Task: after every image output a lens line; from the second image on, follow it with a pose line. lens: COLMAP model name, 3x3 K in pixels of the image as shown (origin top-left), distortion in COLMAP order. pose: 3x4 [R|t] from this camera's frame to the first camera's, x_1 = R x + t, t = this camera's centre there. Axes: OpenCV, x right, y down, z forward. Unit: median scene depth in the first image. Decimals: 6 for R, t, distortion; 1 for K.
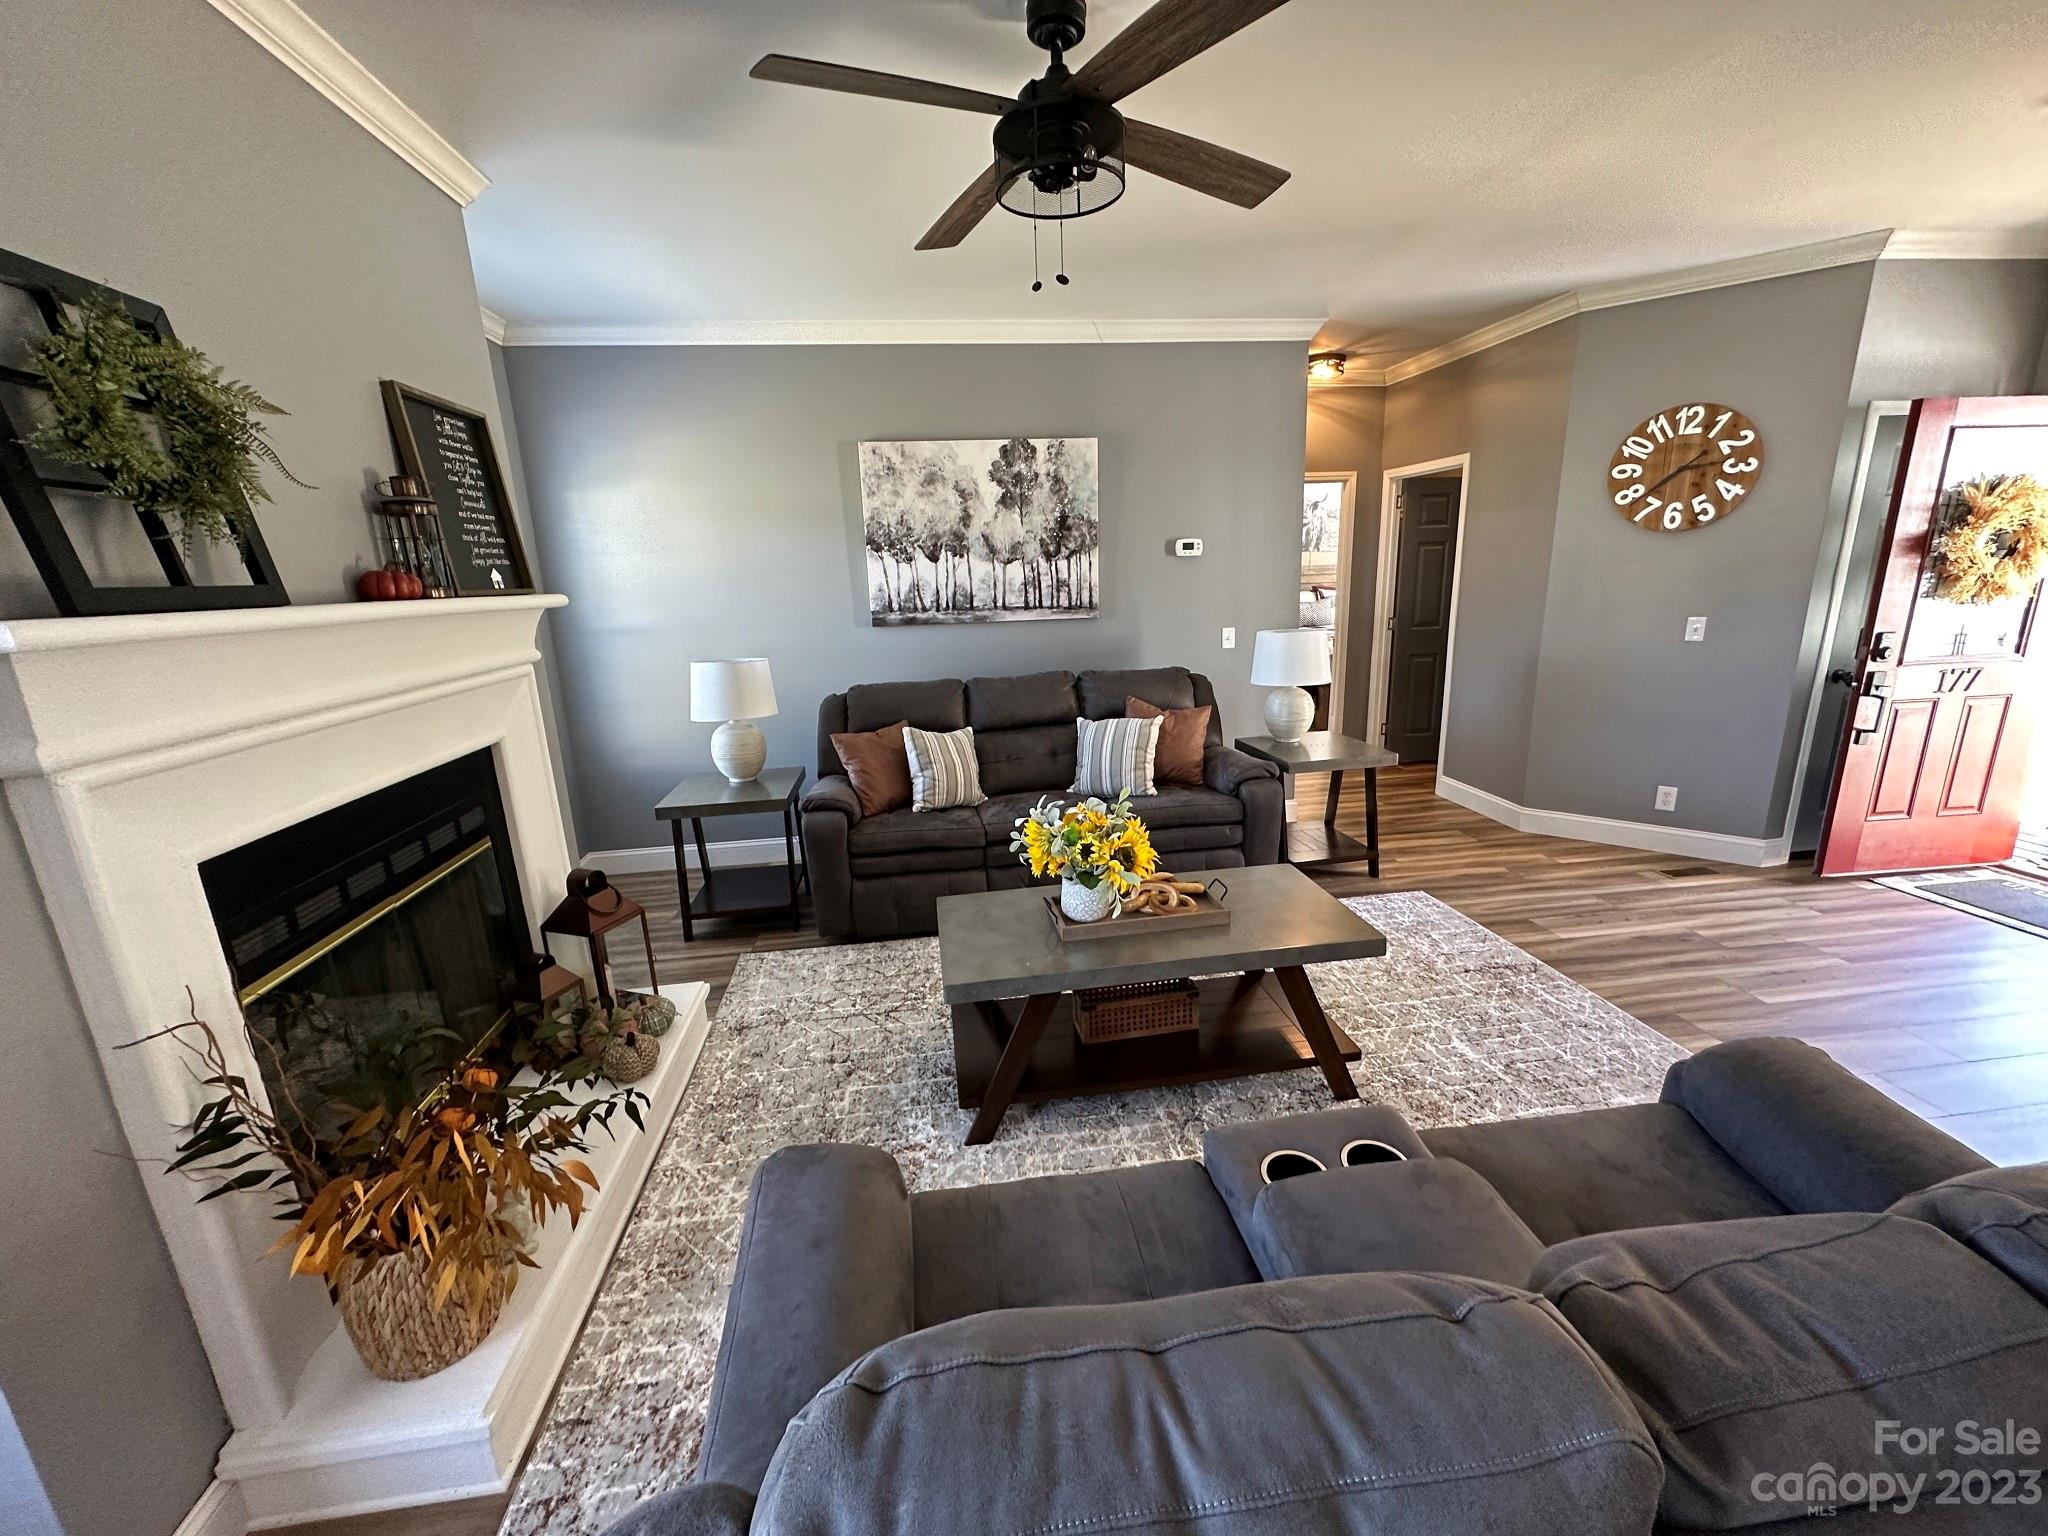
lens RADIAL K [[815.7, 0, 1022.0], [0, 815.7, 771.9], [0, 0, 1]] dist [-0.004511, 0.000926]
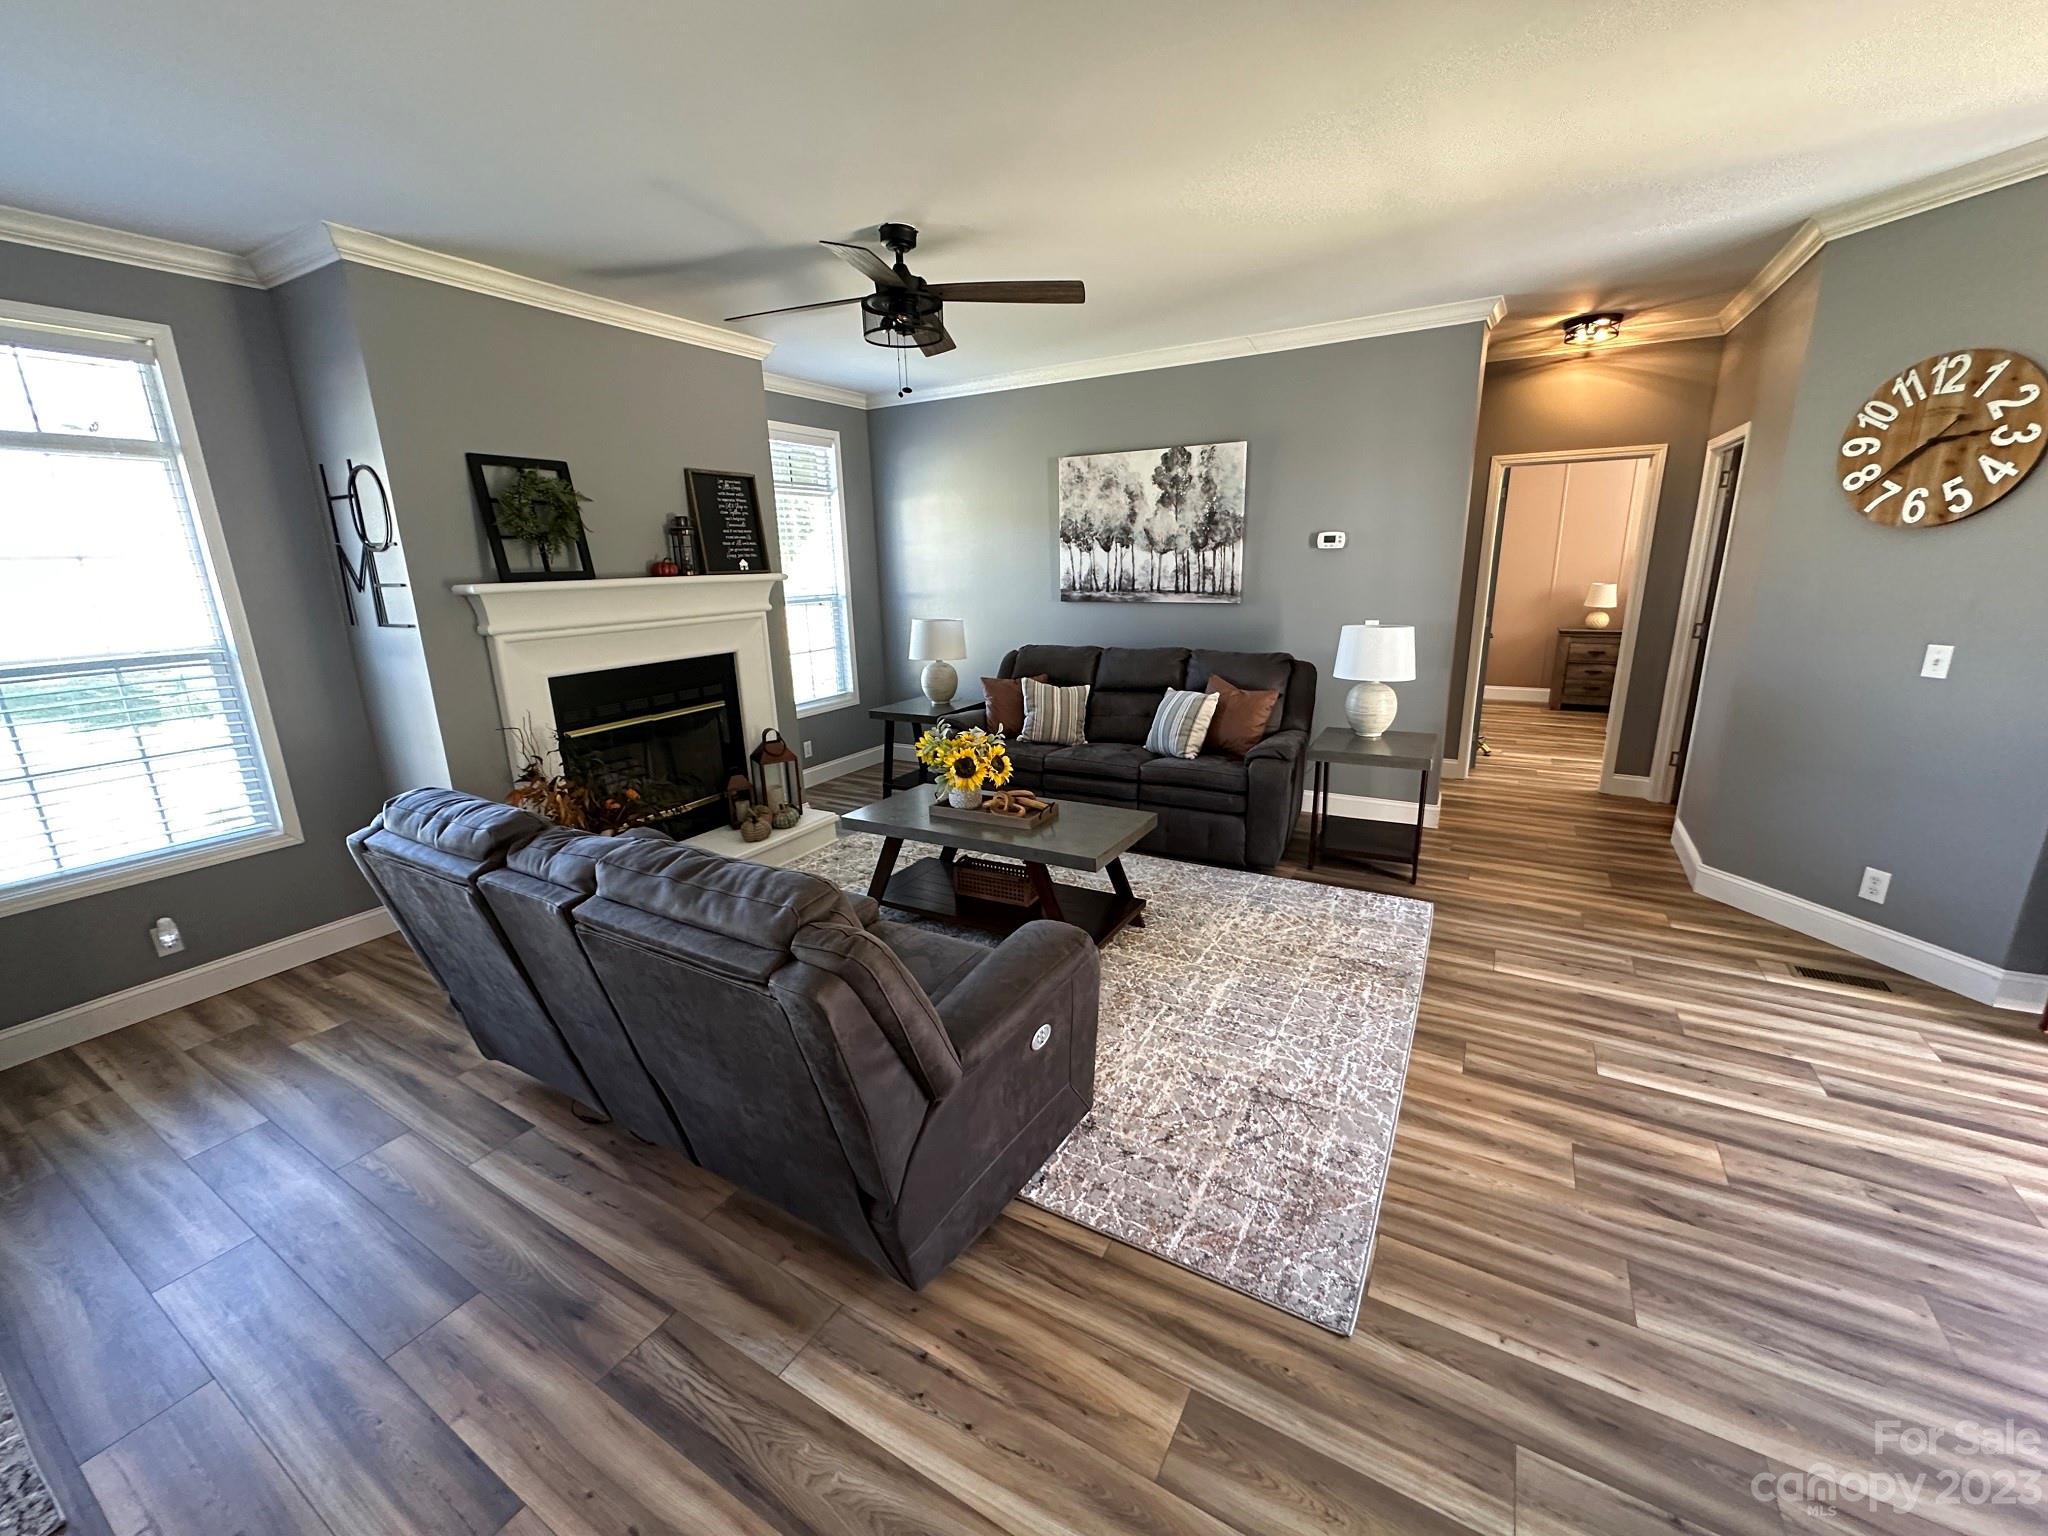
lens RADIAL K [[815.7, 0, 1018.4], [0, 815.7, 768.5], [0, 0, 1]] dist [-0.004511, 0.000926]
pose [[0.790740, 0.171035, -0.587774, 0.590385], [-0.152211, 0.984954, 0.081837, -0.014387], [0.592927, 0.024754, 0.804876, -0.068935]]
